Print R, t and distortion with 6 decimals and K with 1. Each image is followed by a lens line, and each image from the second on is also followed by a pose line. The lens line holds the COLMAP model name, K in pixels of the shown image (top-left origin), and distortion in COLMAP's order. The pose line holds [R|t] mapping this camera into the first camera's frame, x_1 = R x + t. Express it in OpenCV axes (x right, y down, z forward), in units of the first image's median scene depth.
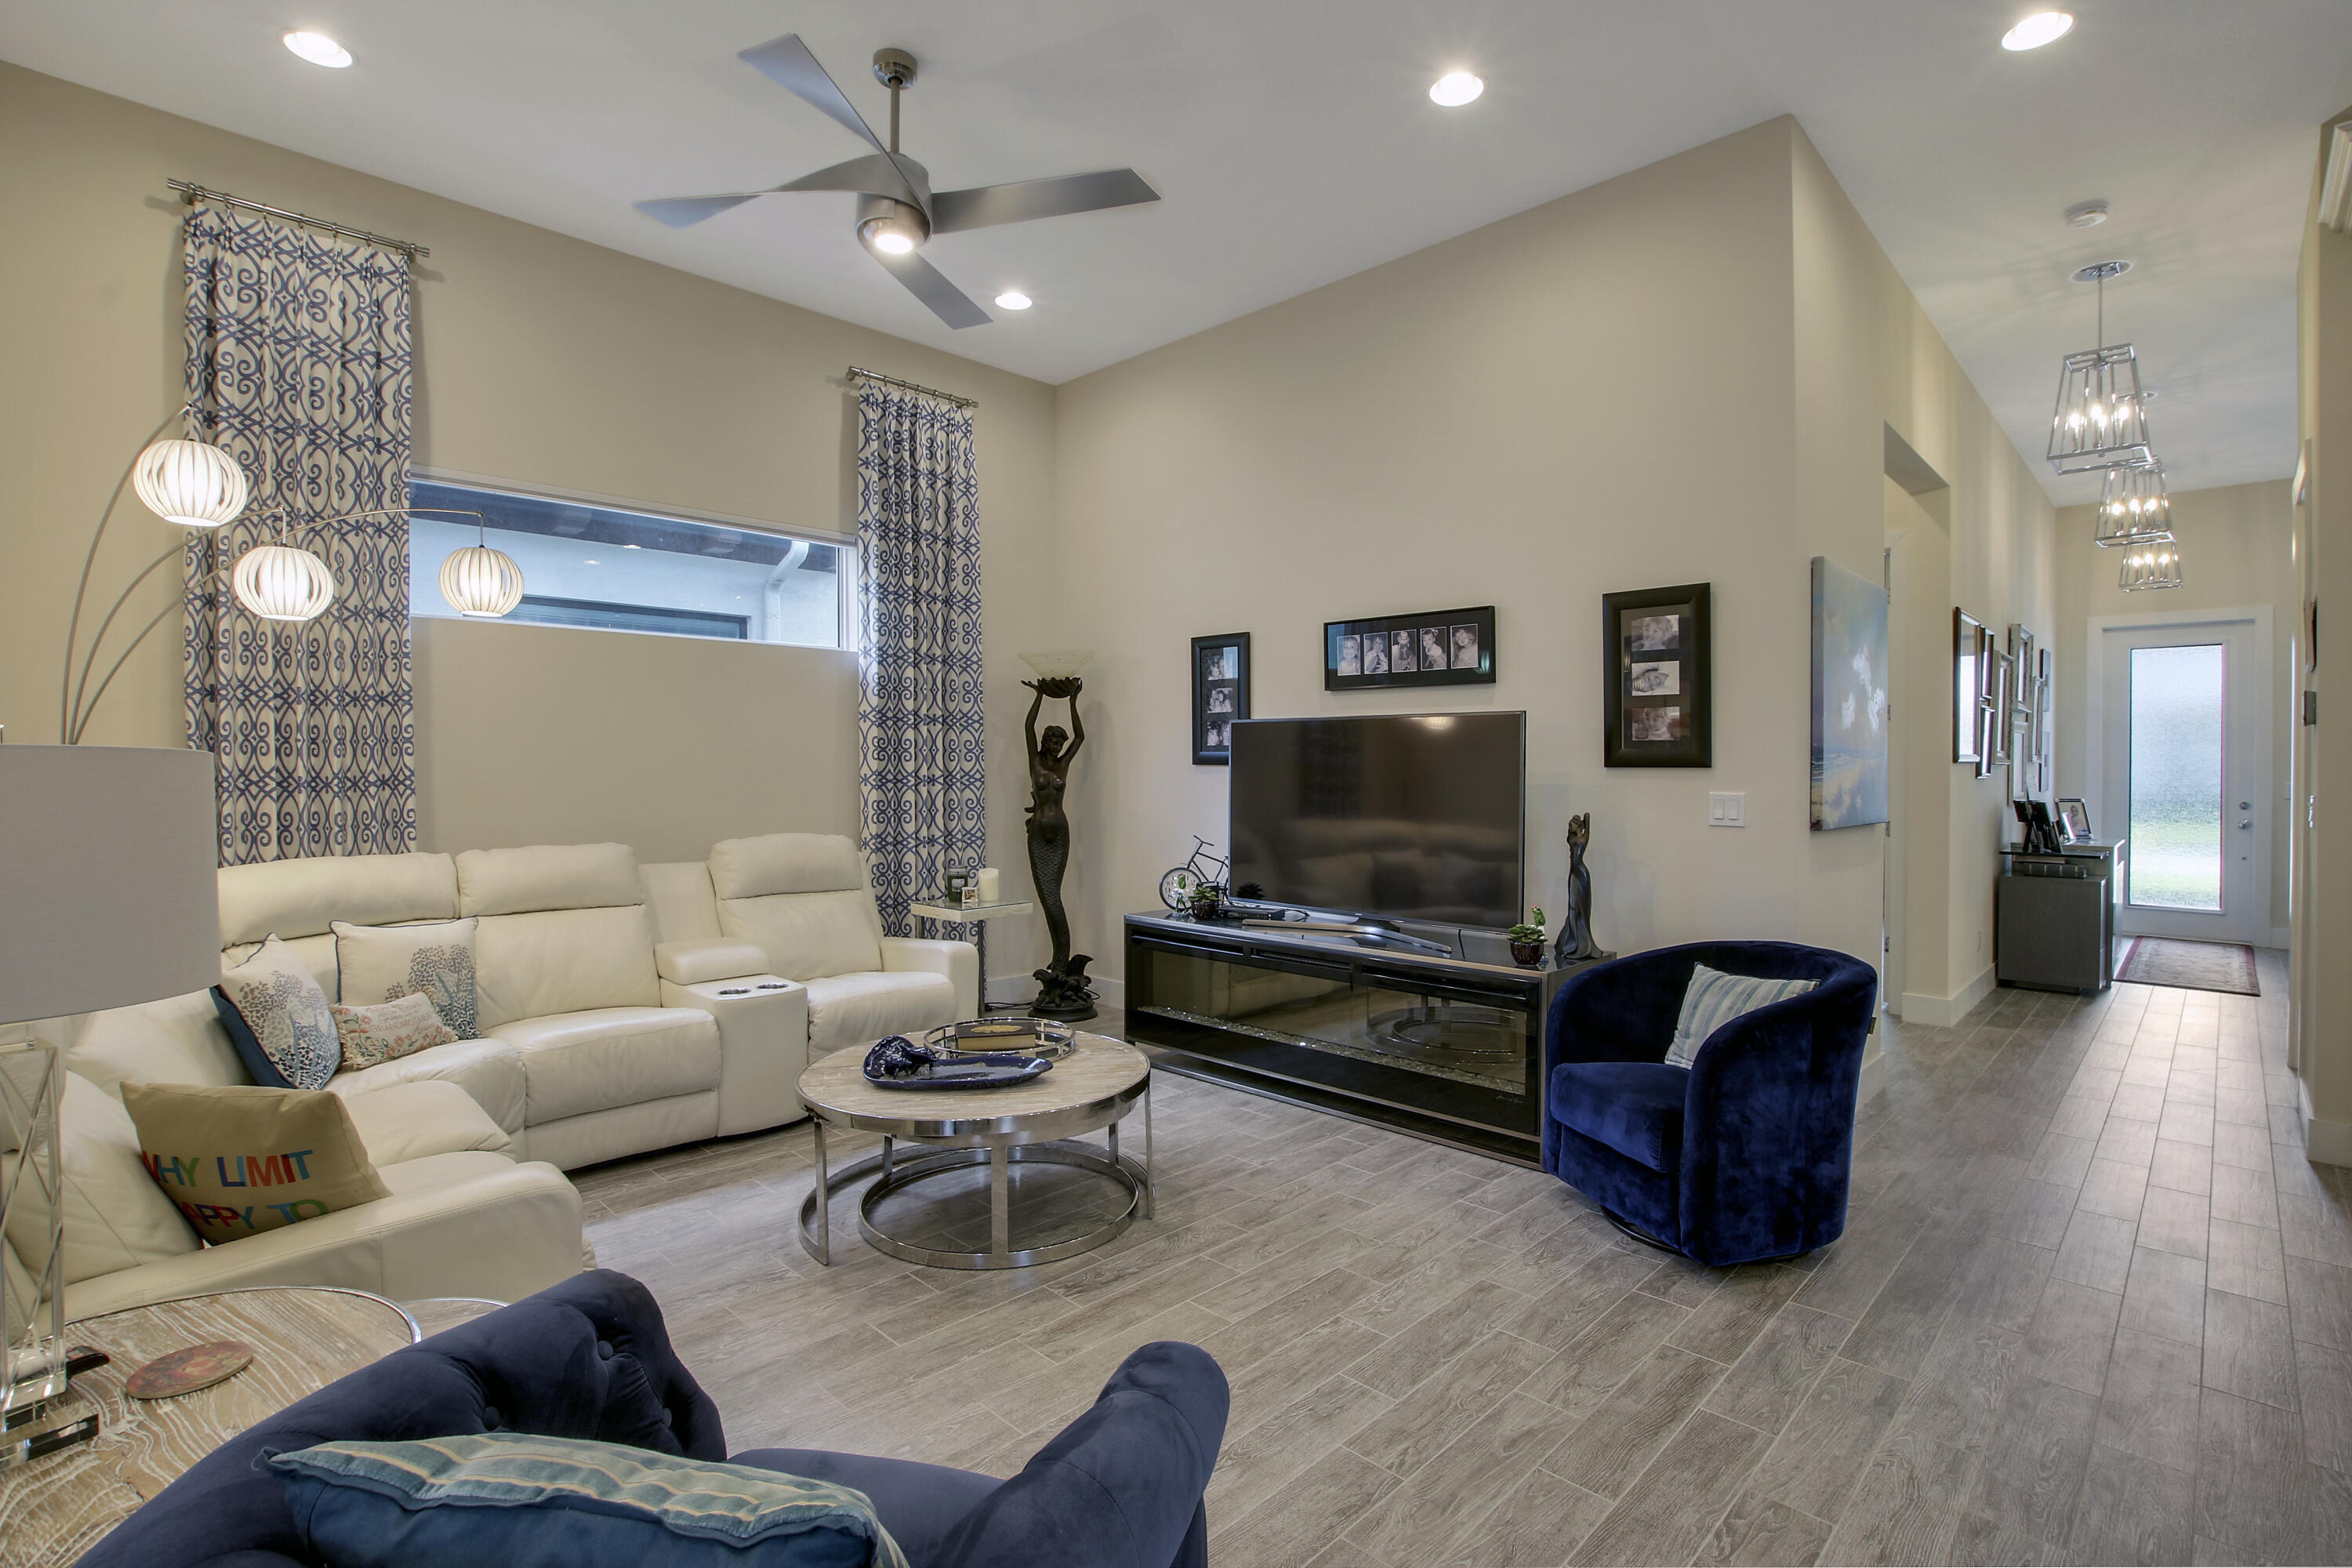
lens RADIAL K [[1119.9, 0, 1176.0], [0, 1119.9, 784.0], [0, 0, 1]] dist [-0.000084, -0.000180]
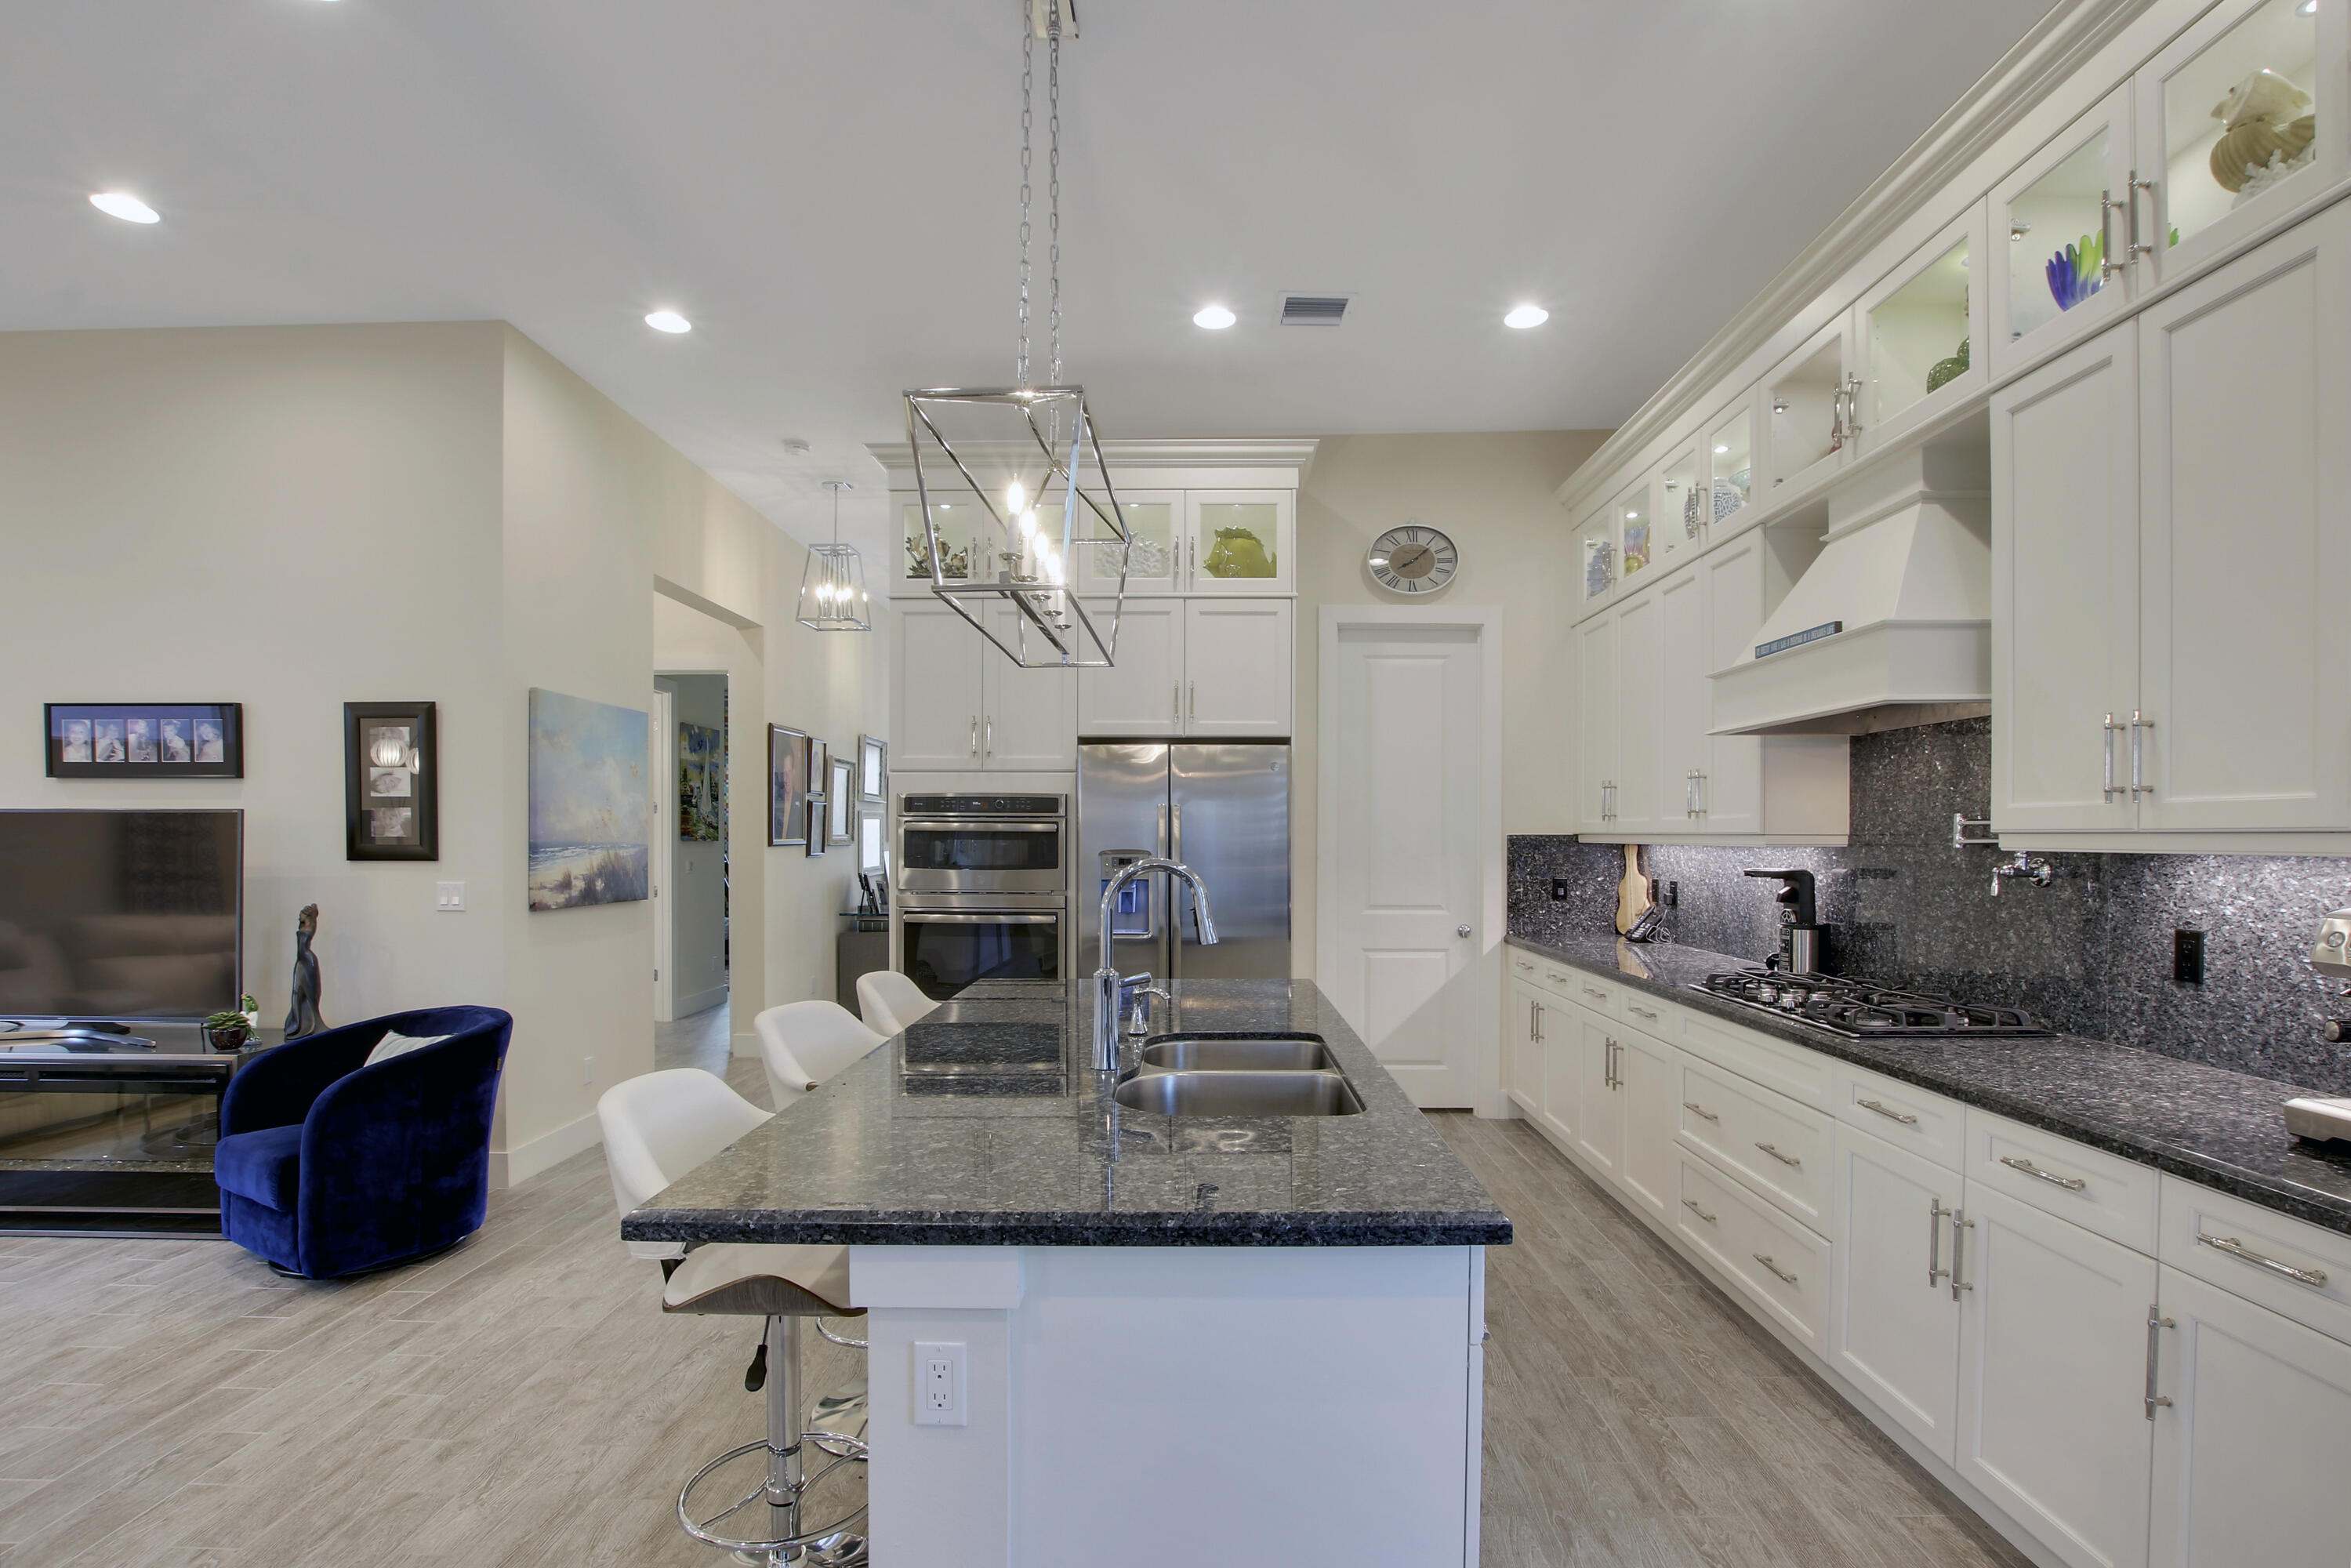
lens RADIAL K [[1150.5, 0, 1172.9], [0, 1150.5, 843.5], [0, 0, 1]] dist [-0.007016, 0.000007]
pose [[0.742636, -0.007187, 0.669657, 0.241756], [0.011983, 0.999925, -0.002558, -0.020031], [-0.669588, 0.009924, 0.742666, -0.392039]]
